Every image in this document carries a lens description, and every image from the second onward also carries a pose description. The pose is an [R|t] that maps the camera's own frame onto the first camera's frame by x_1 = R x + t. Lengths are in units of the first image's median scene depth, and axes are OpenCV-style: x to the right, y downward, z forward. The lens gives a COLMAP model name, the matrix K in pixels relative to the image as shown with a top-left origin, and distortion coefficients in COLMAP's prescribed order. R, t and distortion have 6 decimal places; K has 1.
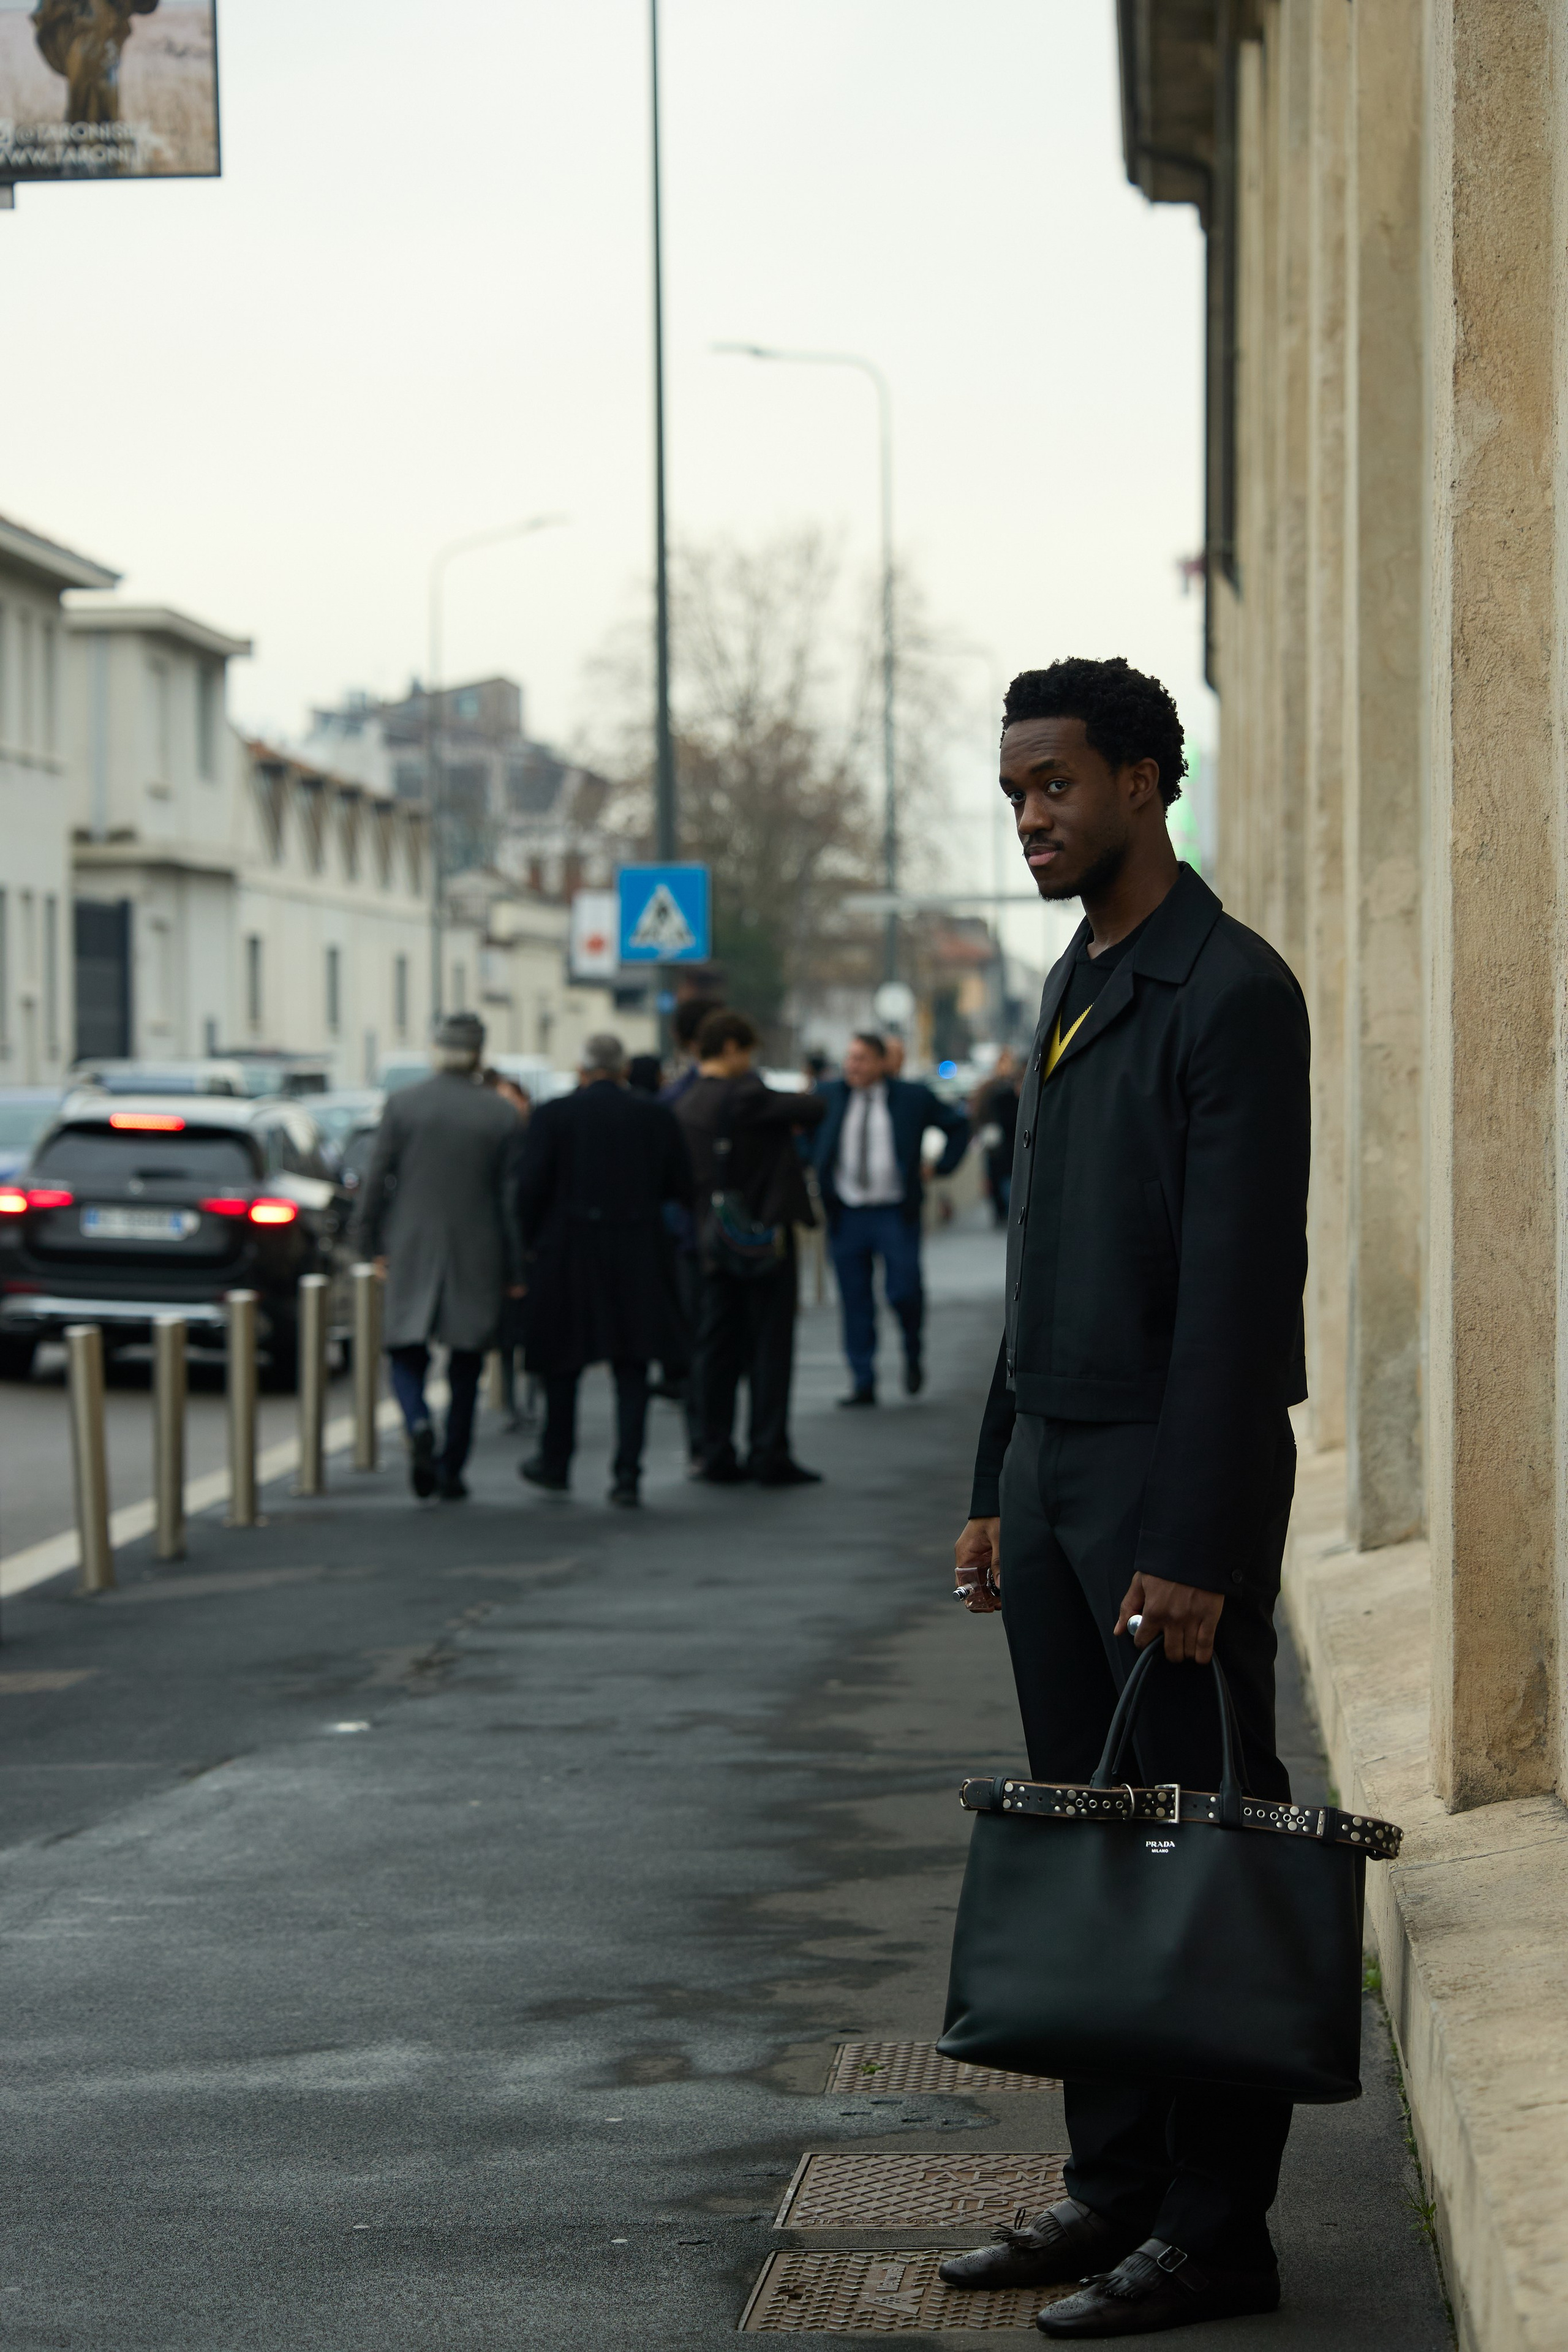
lens RADIAL K [[6502.9, 0, 784.6], [0, 6502.9, 1174.3], [0, 0, 1]] dist [-0.093980, 0.000000]
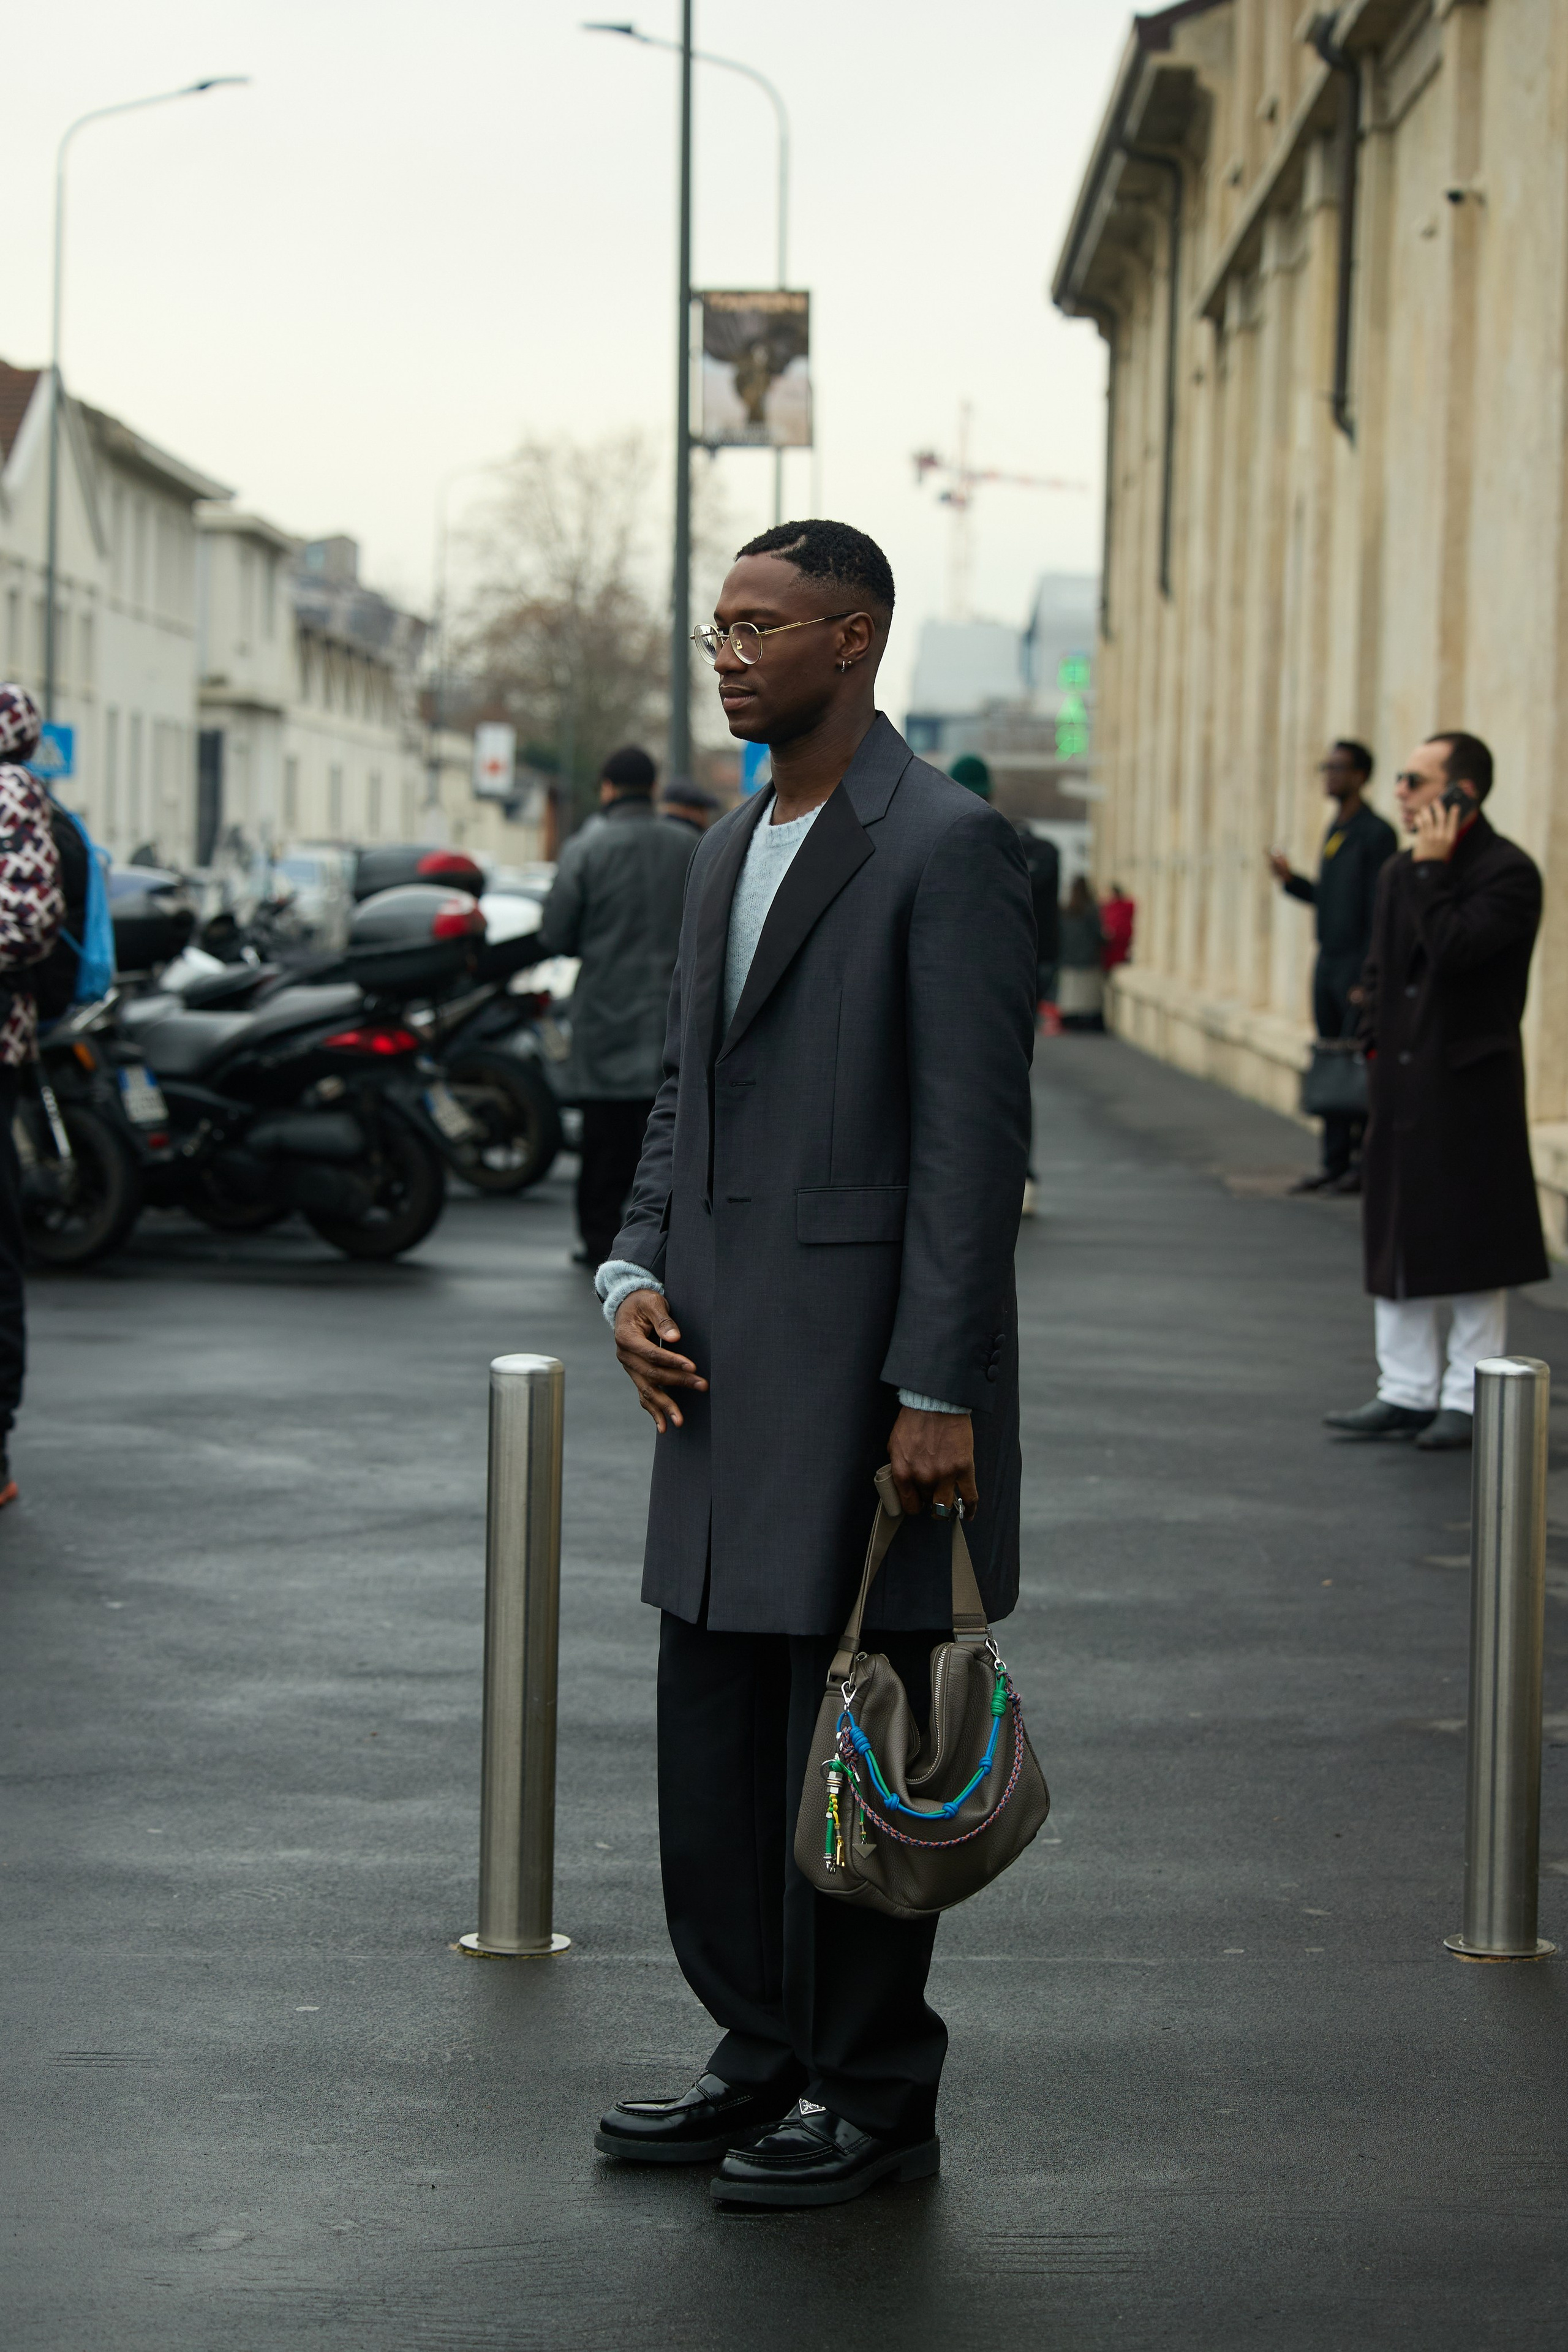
lens RADIAL K [[5416.8, 0, 802.9], [0, 5416.8, 1172.1], [0, 0, 1]] dist [0.005866, 0.000000]
pose [[0.998694, 0.026076, 0.043947, -0.024145], [-0.027760, 0.998886, 0.038153, 0.003486], [-0.042903, -0.039323, 0.998305, -0.128241]]
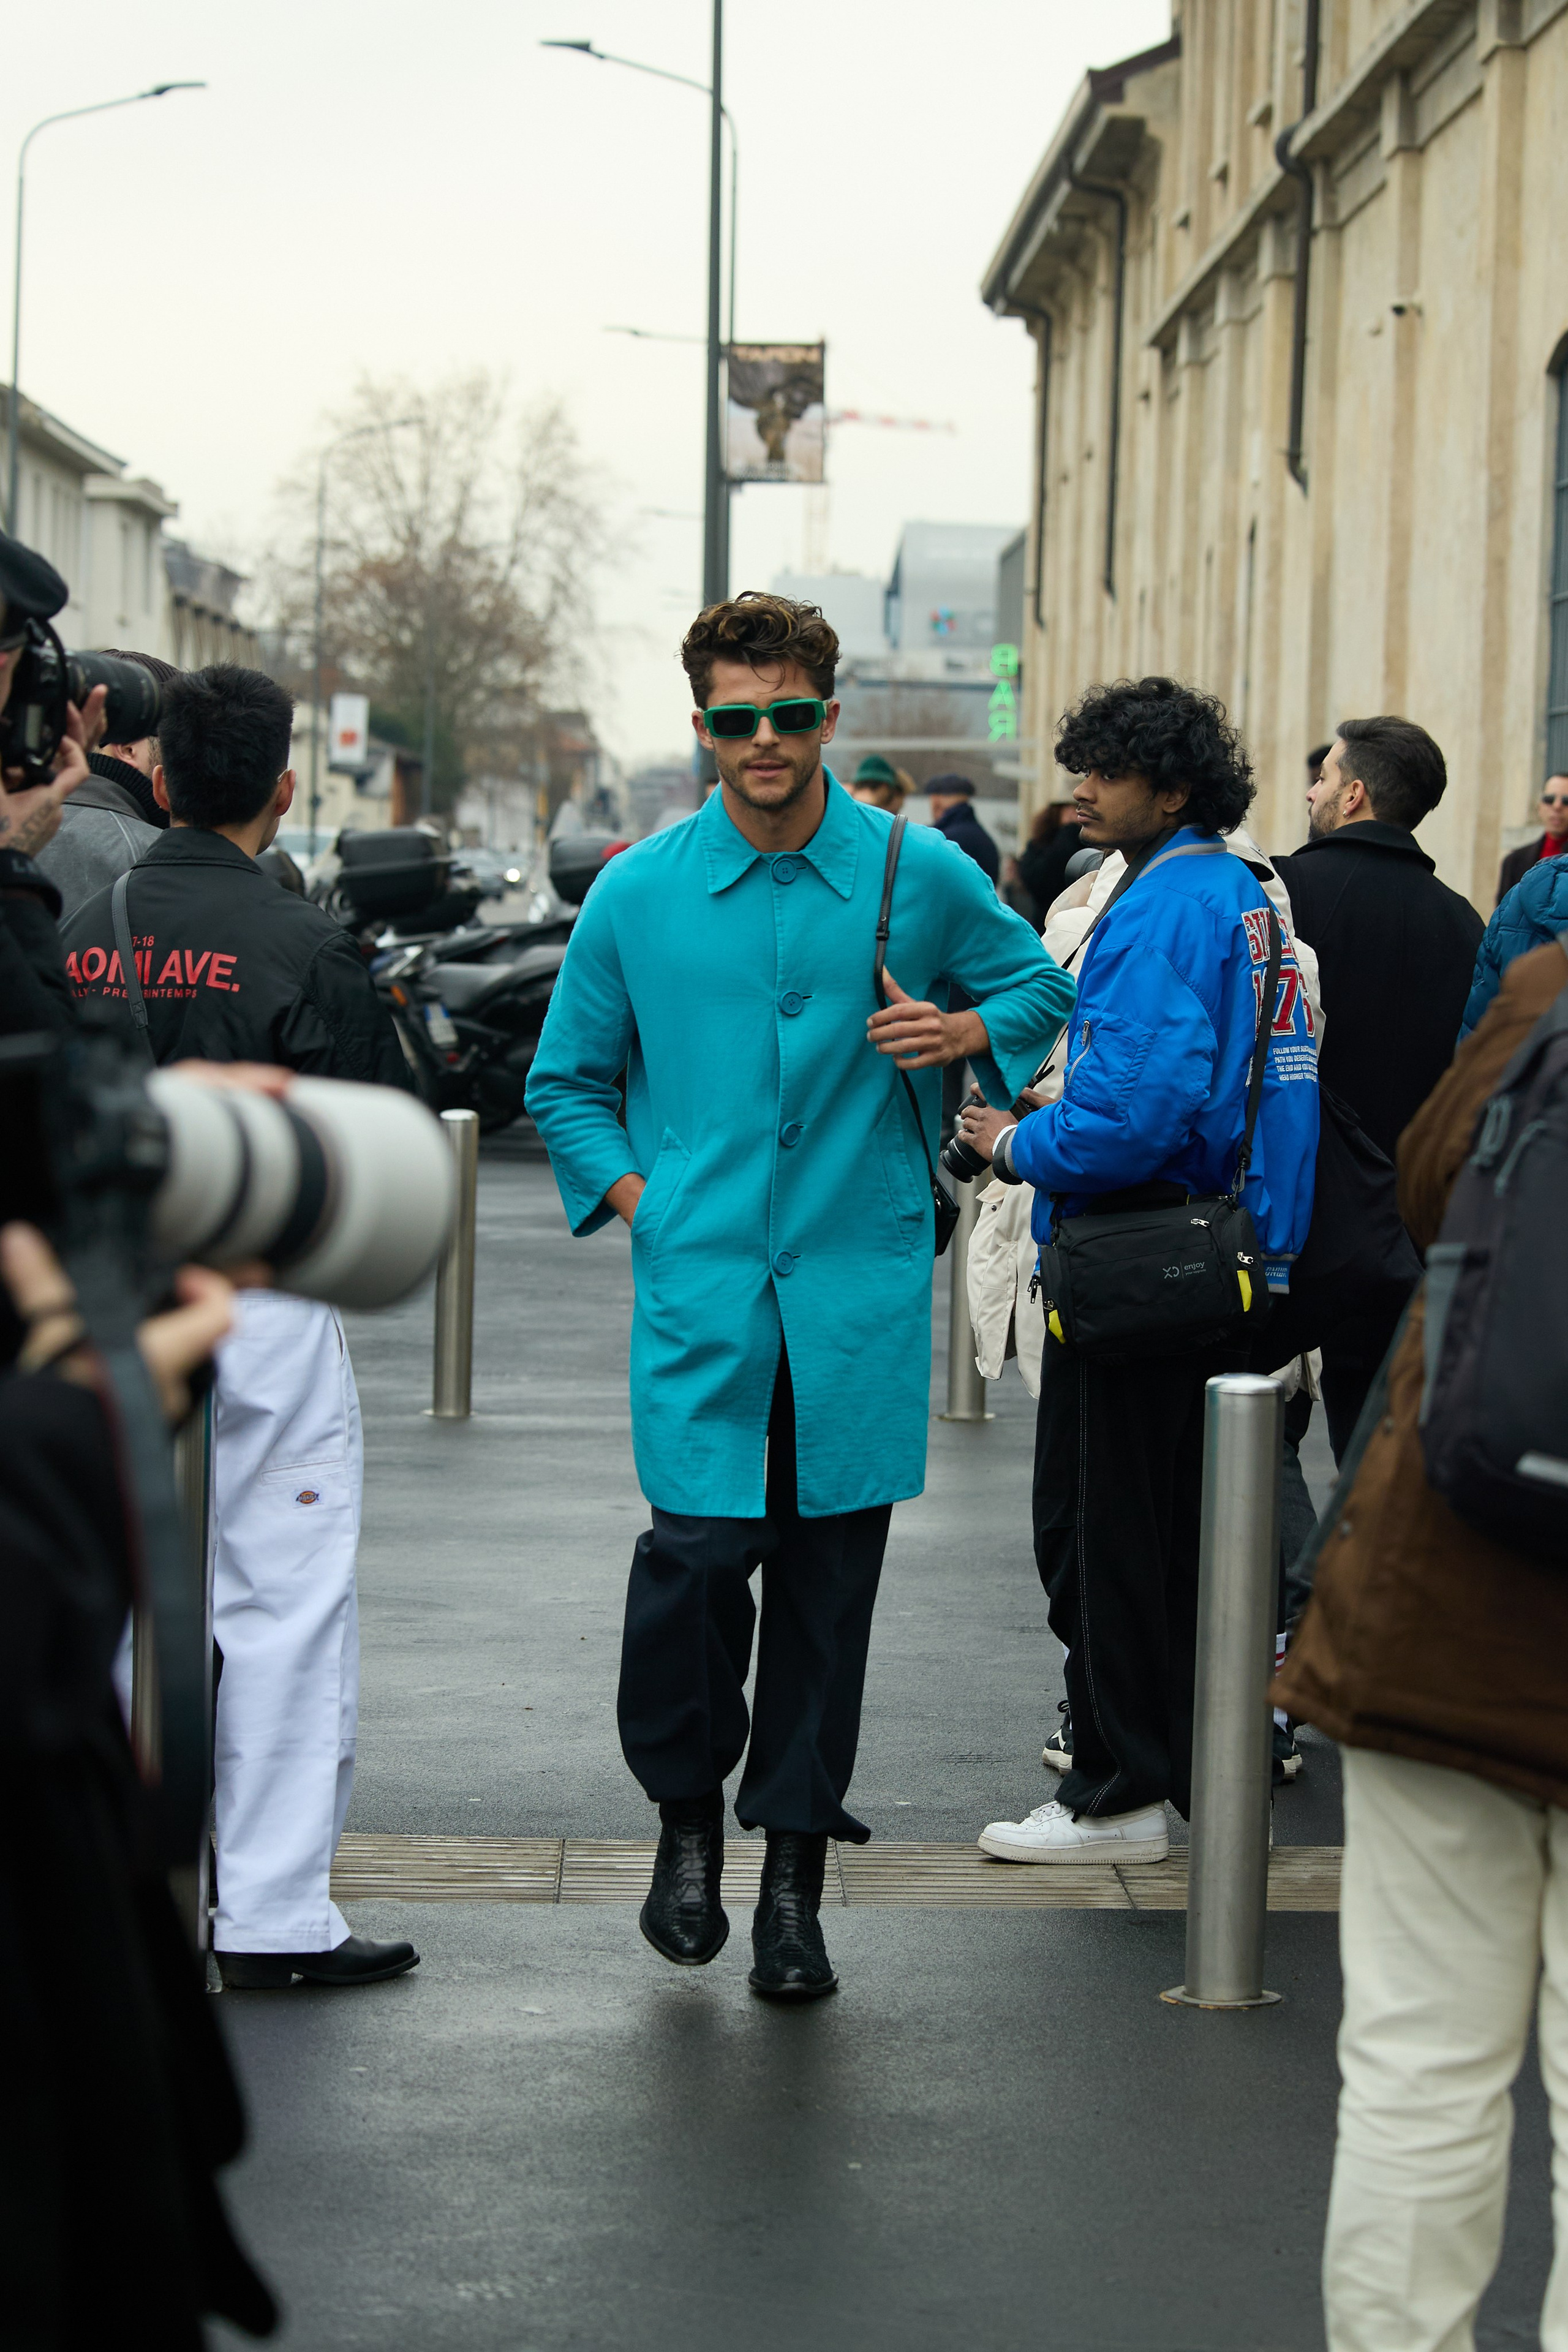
lens RADIAL K [[5895.3, 0, 769.3], [0, 5895.3, 1179.1], [0, 0, 1]] dist [-0.012562, 0.000000]
pose [[0.997564, 0.025800, 0.064803, -0.036716], [-0.028329, 0.998860, 0.038412, 0.004483], [-0.063738, -0.040154, 0.997159, -0.193017]]
